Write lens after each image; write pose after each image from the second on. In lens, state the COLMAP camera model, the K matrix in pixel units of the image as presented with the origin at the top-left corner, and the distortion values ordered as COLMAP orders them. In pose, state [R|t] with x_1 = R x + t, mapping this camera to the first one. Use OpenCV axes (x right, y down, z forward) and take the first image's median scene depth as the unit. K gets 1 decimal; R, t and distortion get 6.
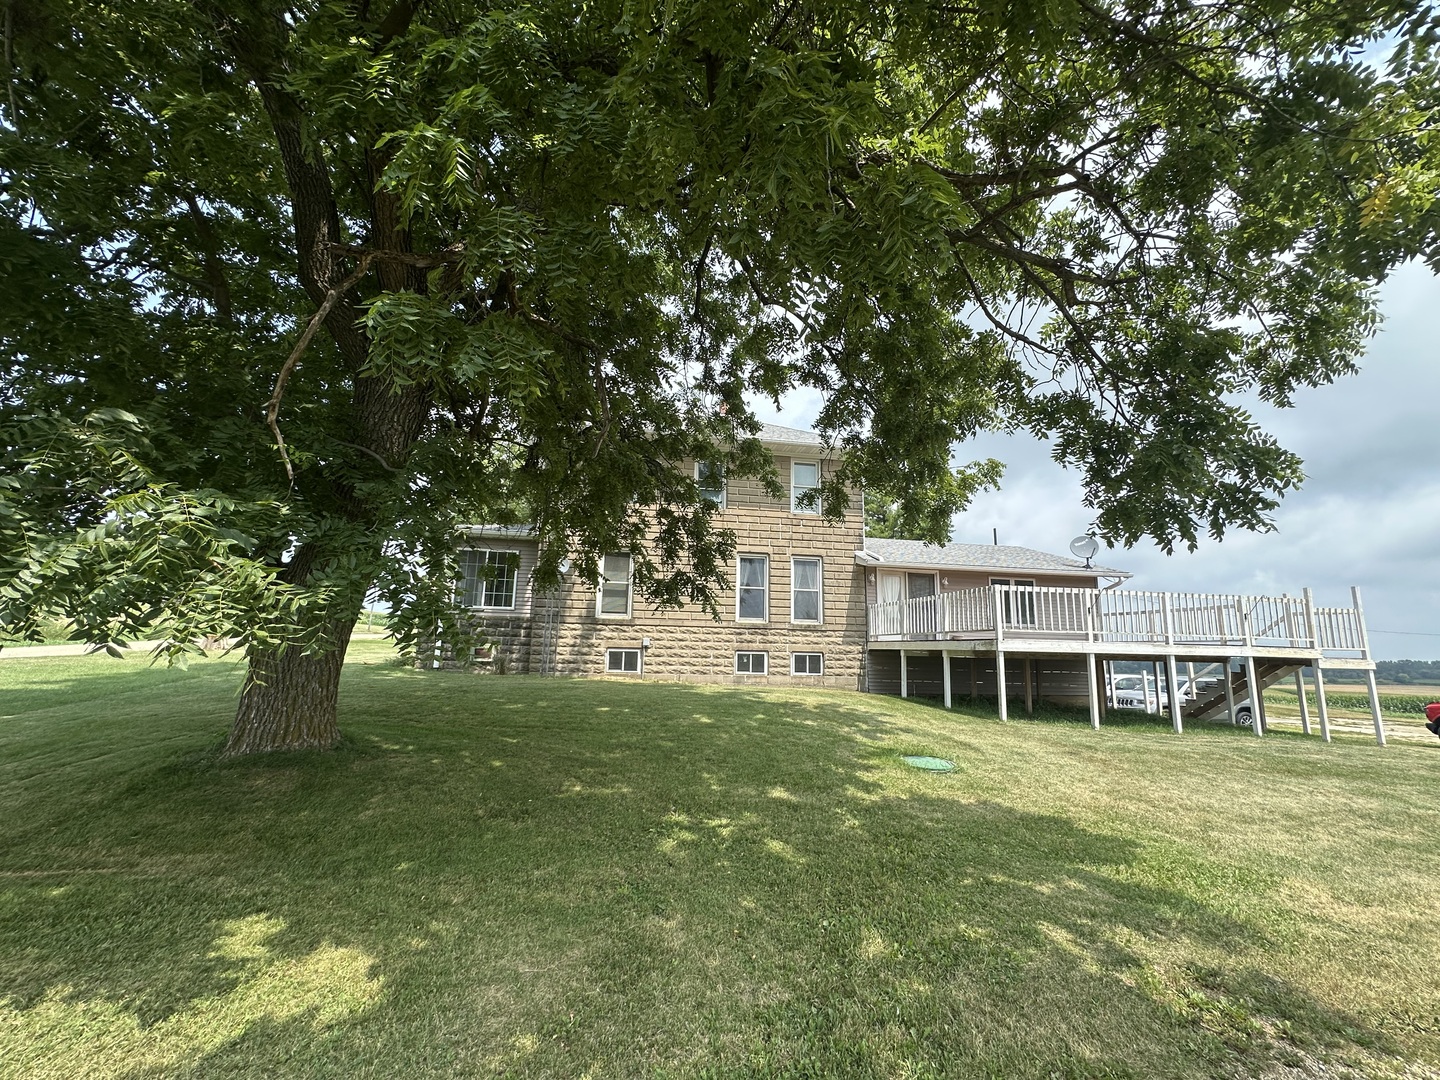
lens RADIAL K [[573.4, 0, 720.9], [0, 573.4, 542.2], [0, 0, 1]] dist [-0.000772, -0.000044]
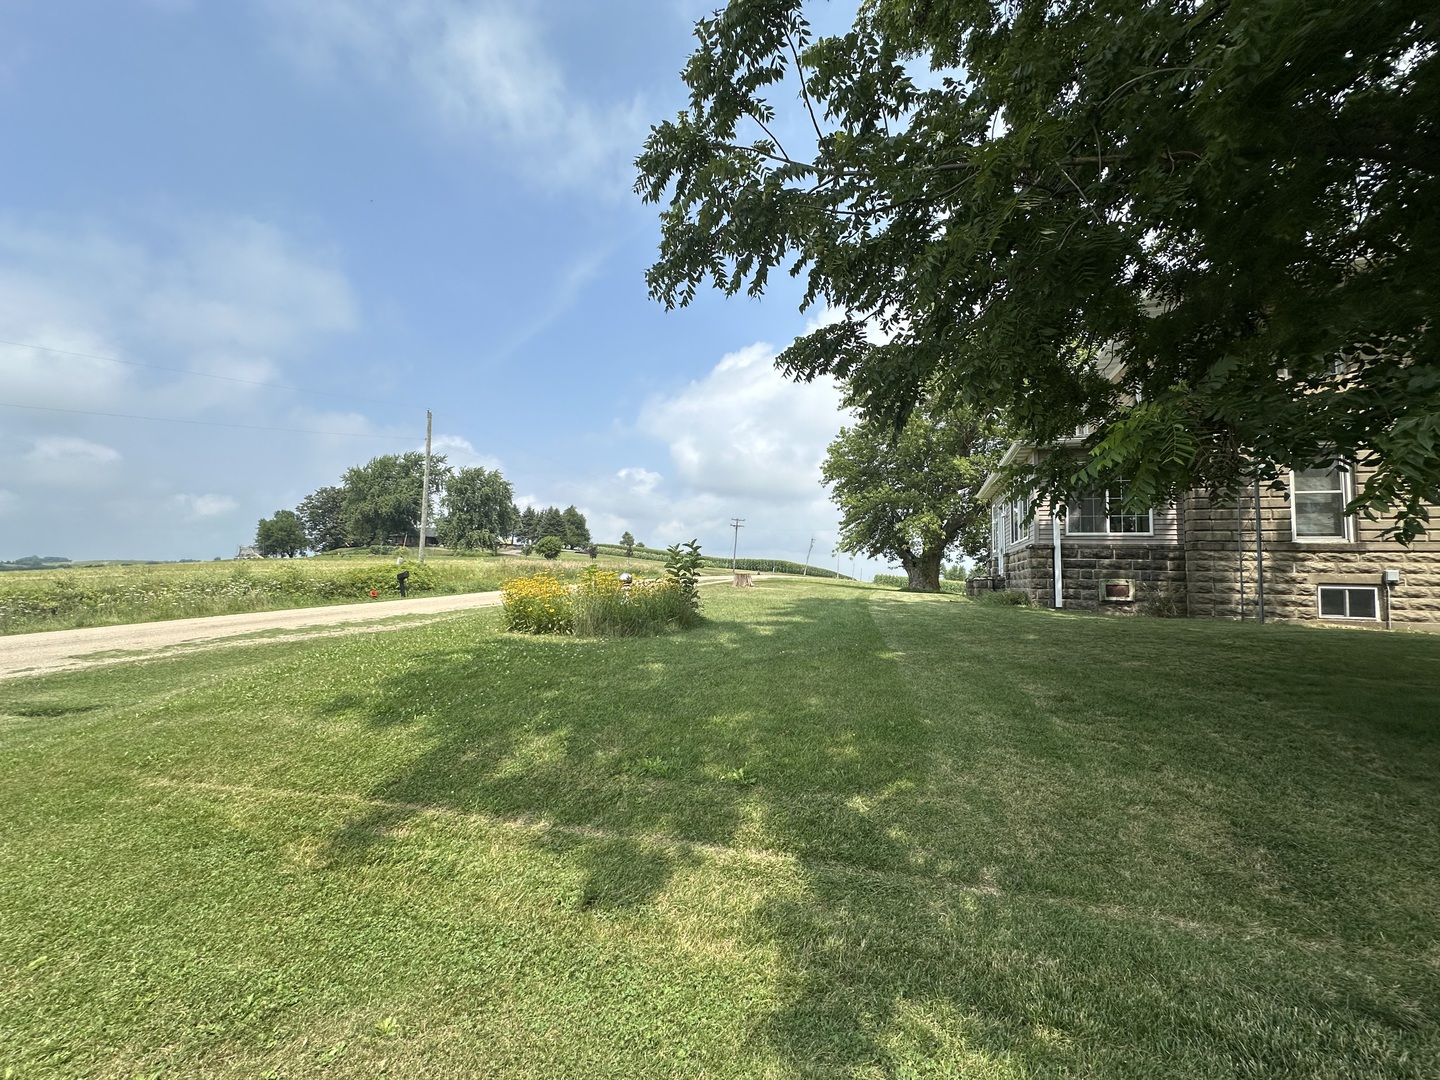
lens RADIAL K [[573.4, 0, 720.3], [0, 573.4, 541.7], [0, 0, 1]] dist [-0.000772, -0.000044]
pose [[0.881976, -0.035396, -0.469964, -0.519431], [0.074674, 0.995074, 0.065196, 0.030708], [0.465341, -0.092596, 0.880275, 0.036062]]
